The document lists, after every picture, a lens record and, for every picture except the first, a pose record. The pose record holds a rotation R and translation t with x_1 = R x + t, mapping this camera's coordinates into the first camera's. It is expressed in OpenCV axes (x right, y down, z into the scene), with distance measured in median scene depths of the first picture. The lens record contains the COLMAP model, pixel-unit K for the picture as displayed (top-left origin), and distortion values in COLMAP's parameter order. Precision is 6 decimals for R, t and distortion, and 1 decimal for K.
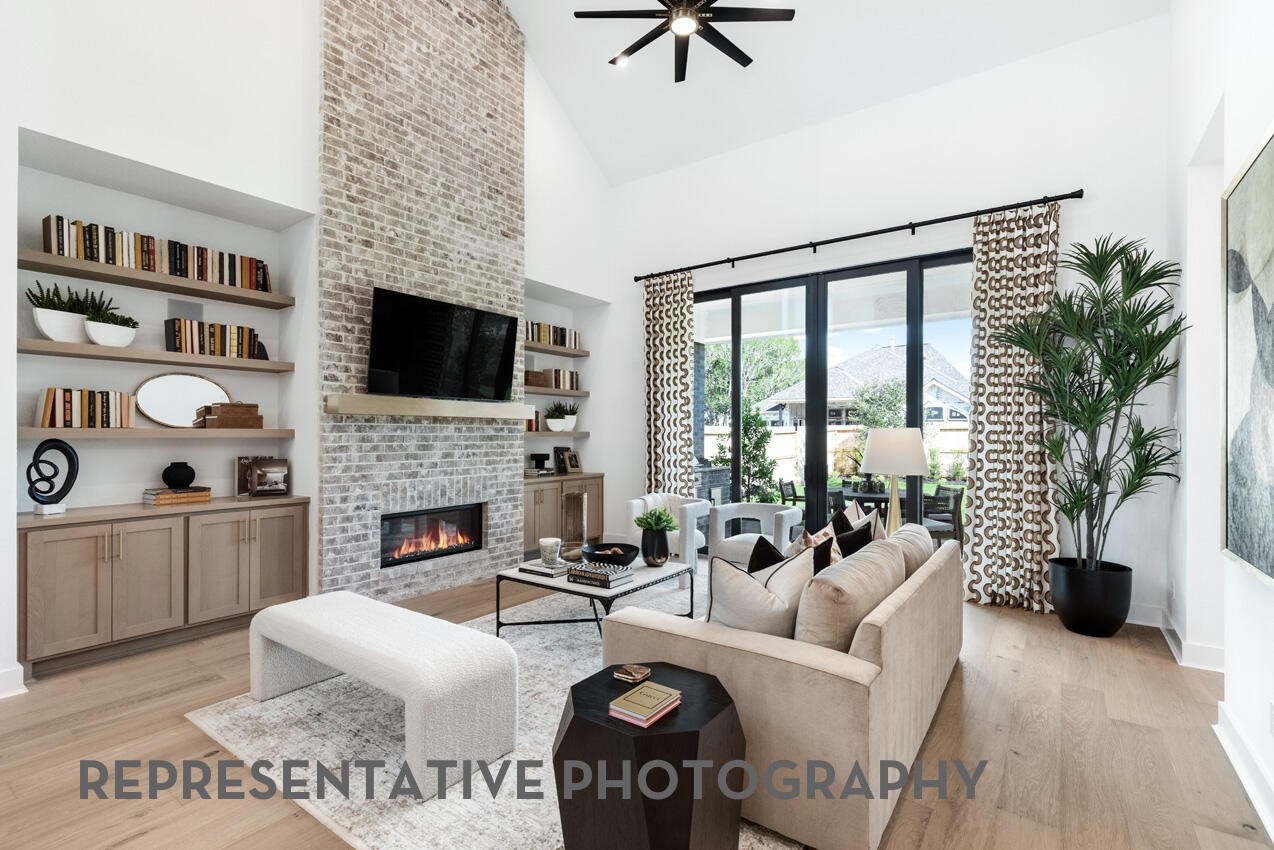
lens RADIAL K [[579.4, 0, 636.0], [0, 579.4, 434.2], [0, 0, 1]] dist [0.002673, 0.000549]
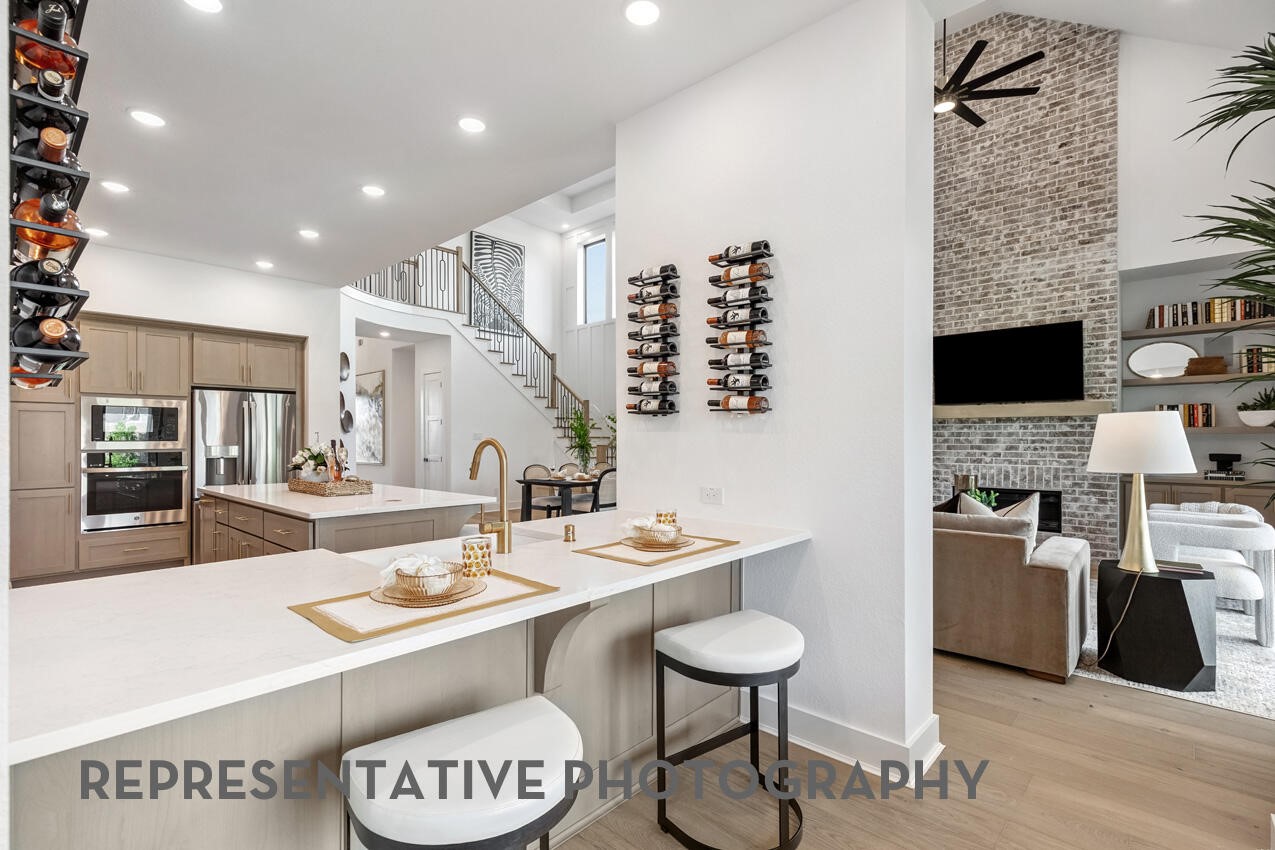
lens RADIAL K [[579.8, 0, 649.1], [0, 579.8, 431.7], [0, 0, 1]] dist [0.002673, 0.000549]
pose [[-0.108668, -0.009646, -0.994031, 1.048333], [0.001070, 0.999951, -0.009820, 0.013514], [0.994077, -0.002131, -0.108653, 0.368201]]
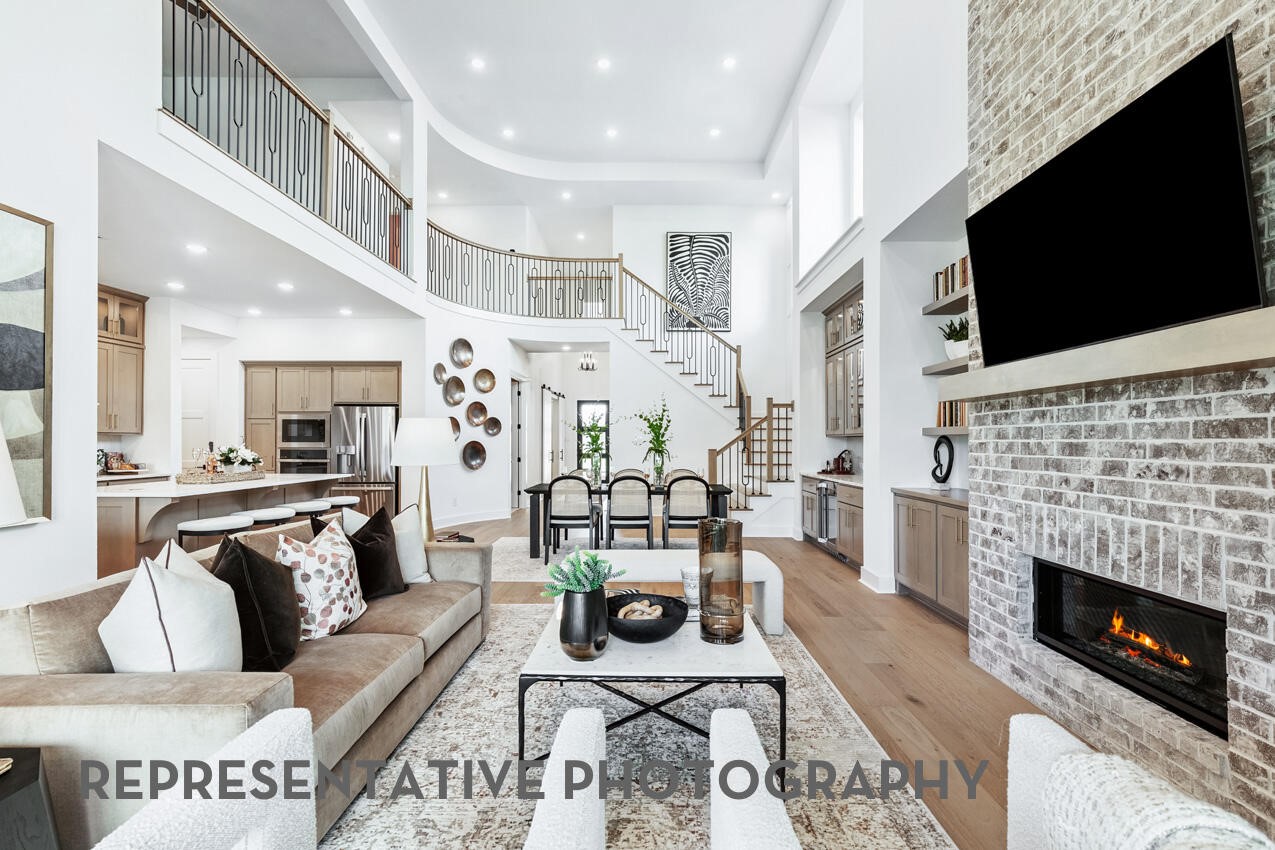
lens RADIAL K [[579.8, 0, 643.7], [0, 579.8, 433.3], [0, 0, 1]] dist [0.002673, 0.000549]
pose [[-0.814153, -0.009393, -0.580575, 0.252163], [-0.001411, 0.999898, -0.014199, 0.016607], [0.580649, -0.010741, -0.814083, 1.200177]]
